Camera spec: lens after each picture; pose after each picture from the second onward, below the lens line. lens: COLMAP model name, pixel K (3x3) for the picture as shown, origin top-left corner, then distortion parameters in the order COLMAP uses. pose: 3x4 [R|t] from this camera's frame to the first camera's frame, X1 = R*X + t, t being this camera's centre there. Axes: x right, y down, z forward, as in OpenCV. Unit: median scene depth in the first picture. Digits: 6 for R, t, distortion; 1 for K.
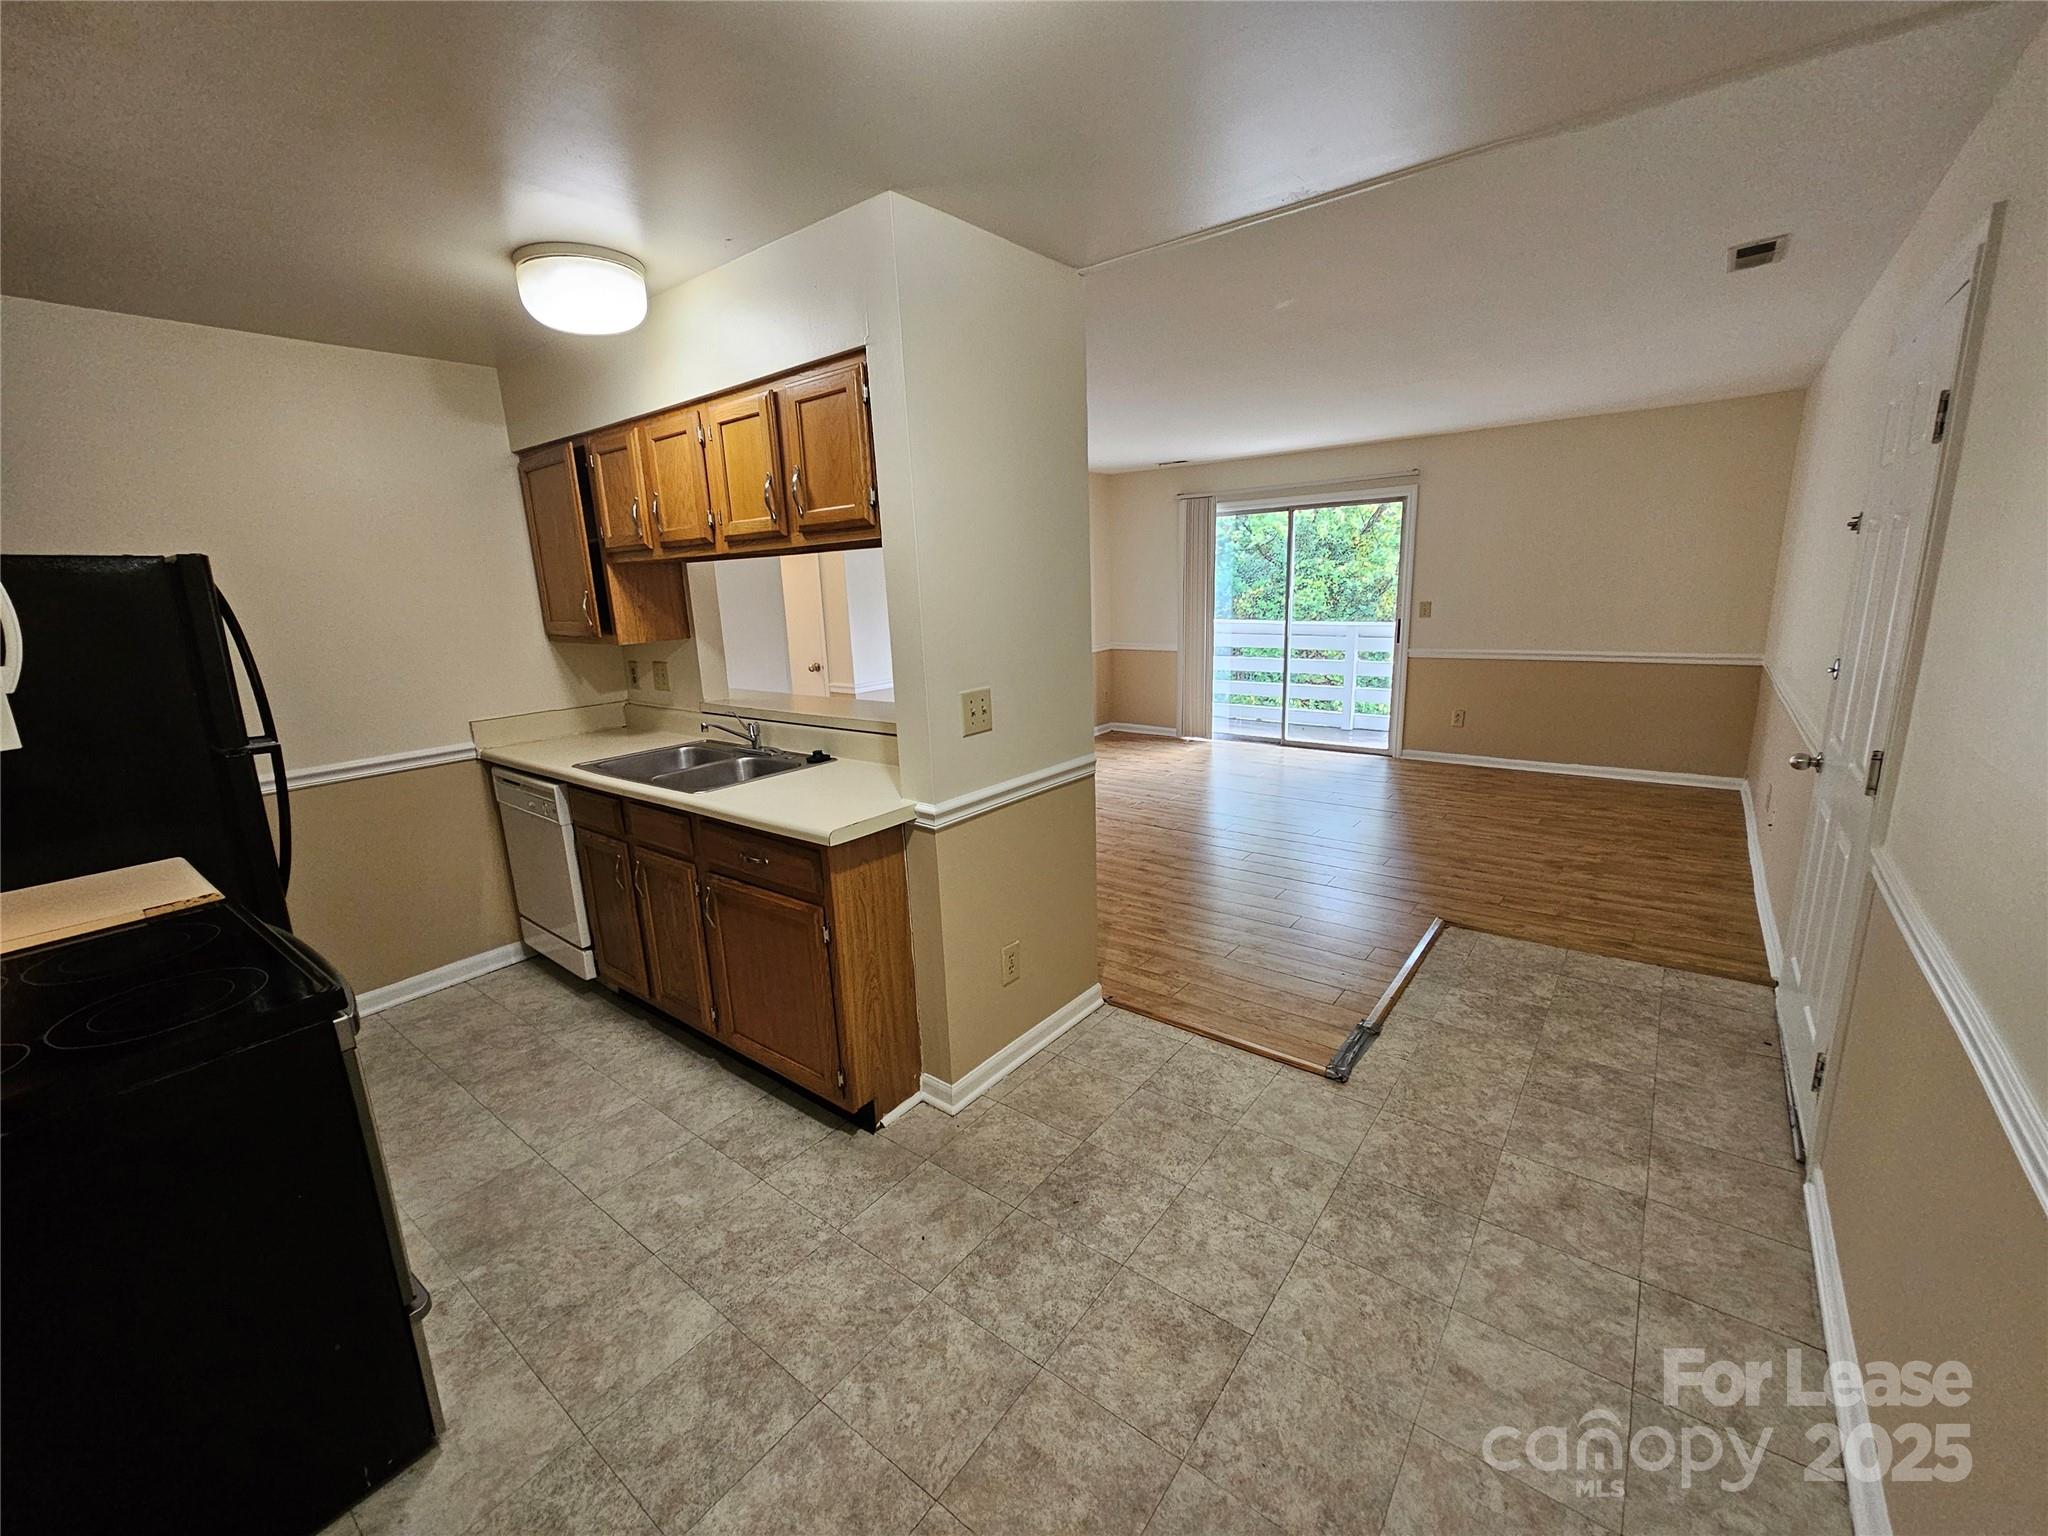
lens RADIAL K [[838.7, 0, 1014.0], [0, 838.7, 766.0], [0, 0, 1]] dist [-0.001190, 0.000180]
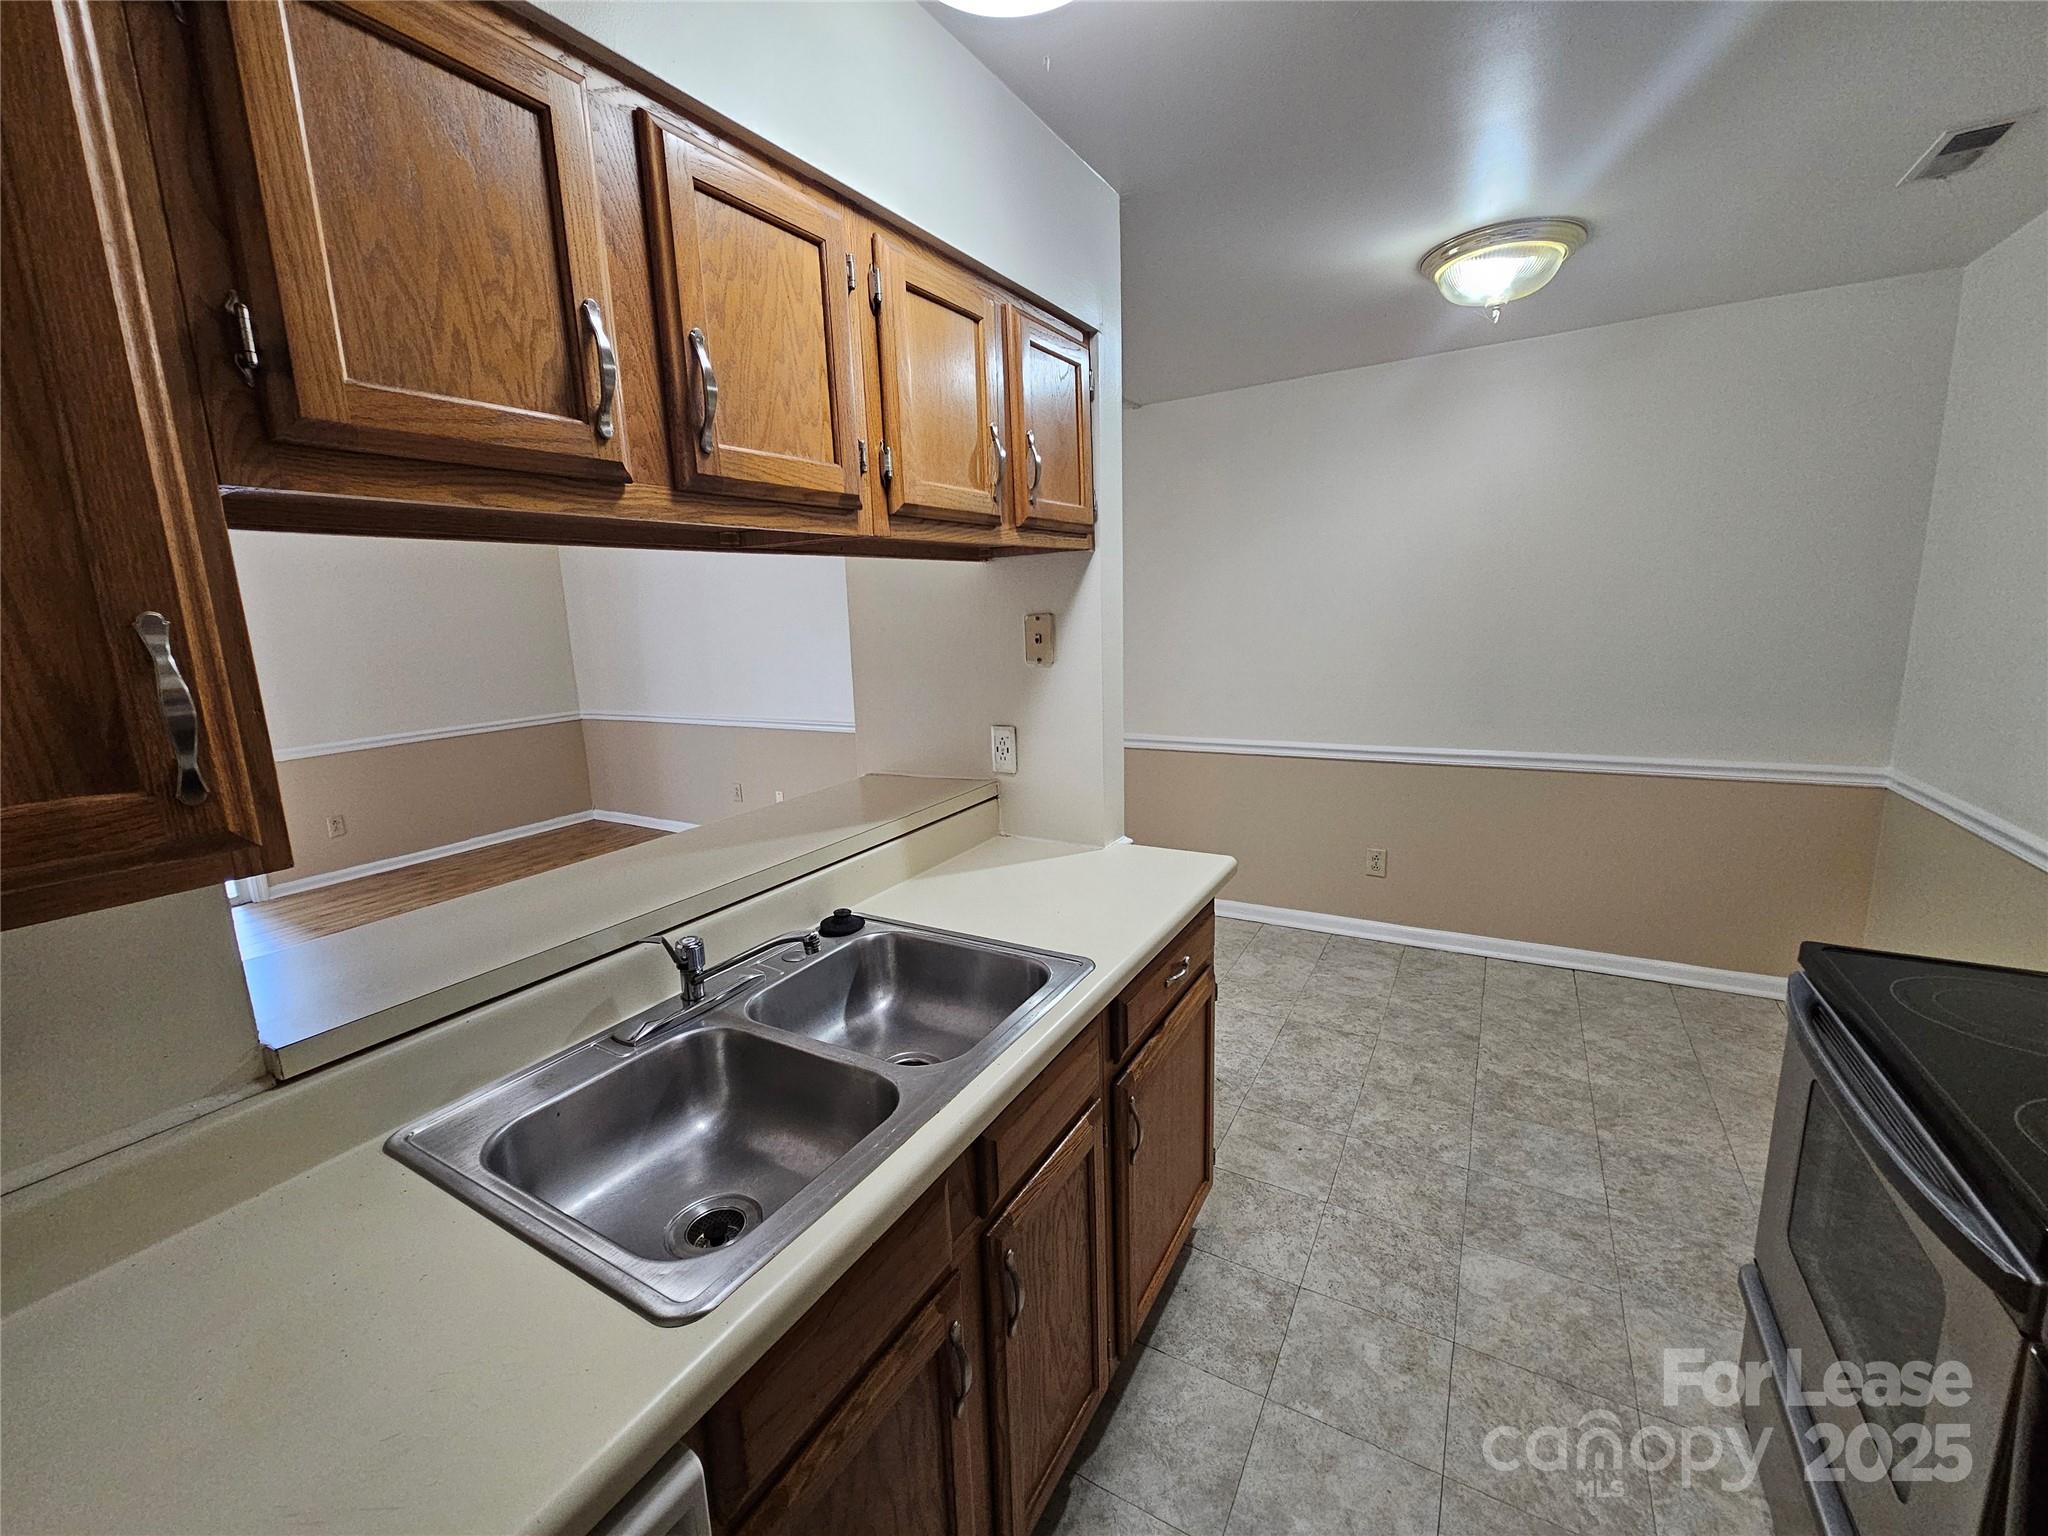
lens RADIAL K [[838.7, 0, 1014.0], [0, 838.7, 766.0], [0, 0, 1]] dist [-0.001190, 0.000180]
pose [[-0.130390, -0.138393, 0.981757, -0.924793], [0.262913, 0.949934, 0.168825, -0.203865], [-0.955968, 0.280130, -0.087476, 1.089588]]
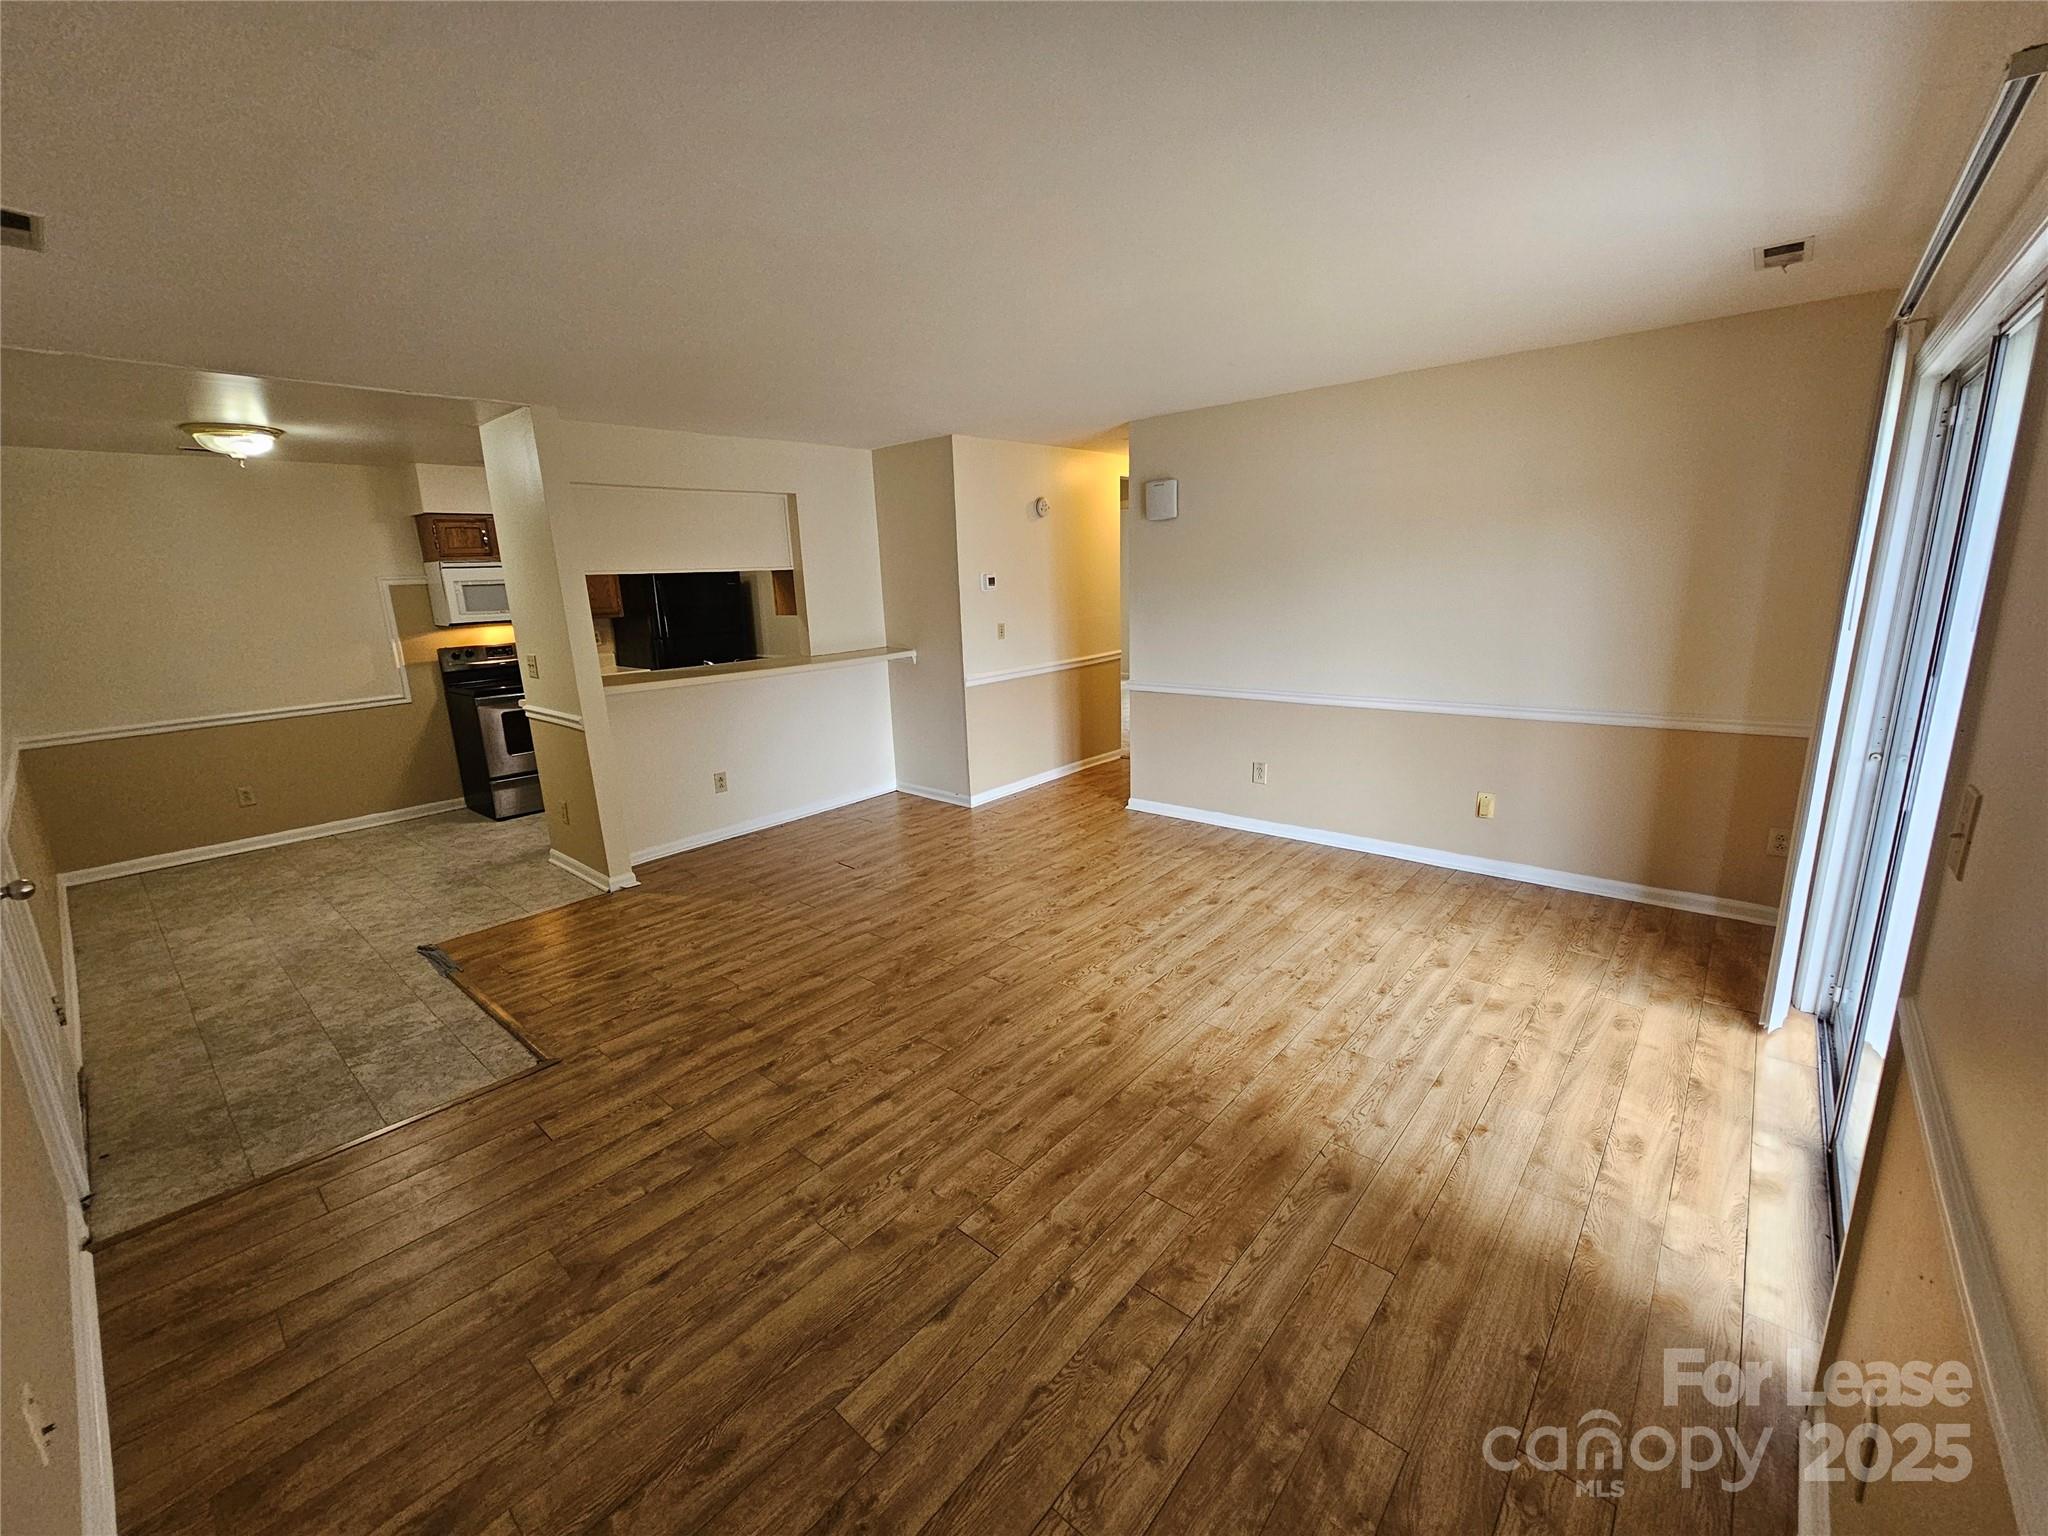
lens RADIAL K [[838.7, 0, 1014.0], [0, 838.7, 766.0], [0, 0, 1]] dist [-0.001190, 0.000180]
pose [[-0.051316, 0.261065, -0.963956, 1.756097], [-0.183578, 0.946315, 0.266060, -0.544731], [0.981665, 0.190614, -0.000635, 2.054363]]
